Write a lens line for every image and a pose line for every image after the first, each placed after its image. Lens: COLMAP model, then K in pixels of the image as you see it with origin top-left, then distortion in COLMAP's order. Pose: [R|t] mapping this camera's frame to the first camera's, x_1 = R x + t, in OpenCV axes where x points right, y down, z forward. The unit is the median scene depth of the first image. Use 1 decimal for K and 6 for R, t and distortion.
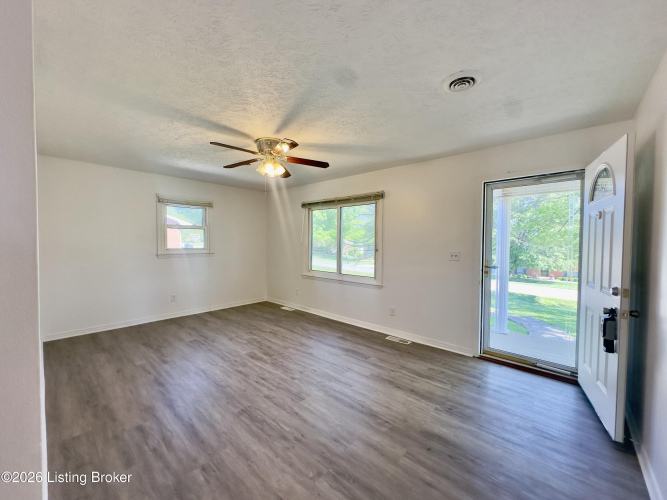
lens RADIAL K [[267.8, 0, 333.5], [0, 267.8, 250.0], [0, 0, 1]] dist [-0.001162, 0.000004]
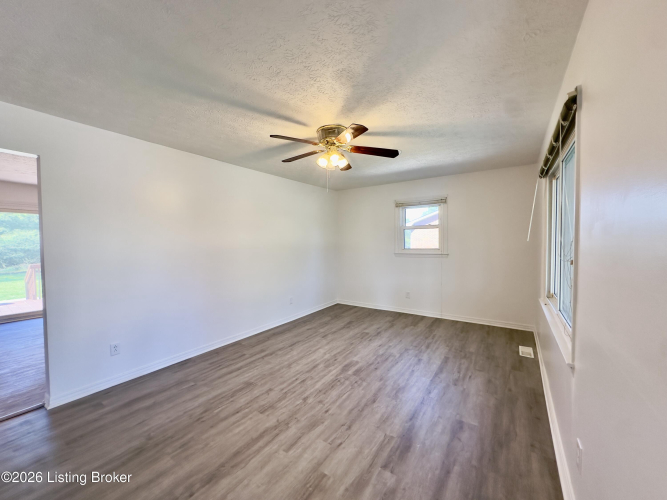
lens RADIAL K [[267.8, 0, 333.5], [0, 267.8, 250.0], [0, 0, 1]] dist [-0.001162, 0.000004]
pose [[0.129647, 0.023819, -0.991274, 0.629972], [-0.021873, 0.999537, 0.021156, -0.022063], [0.991319, 0.018940, 0.130108, 0.854126]]
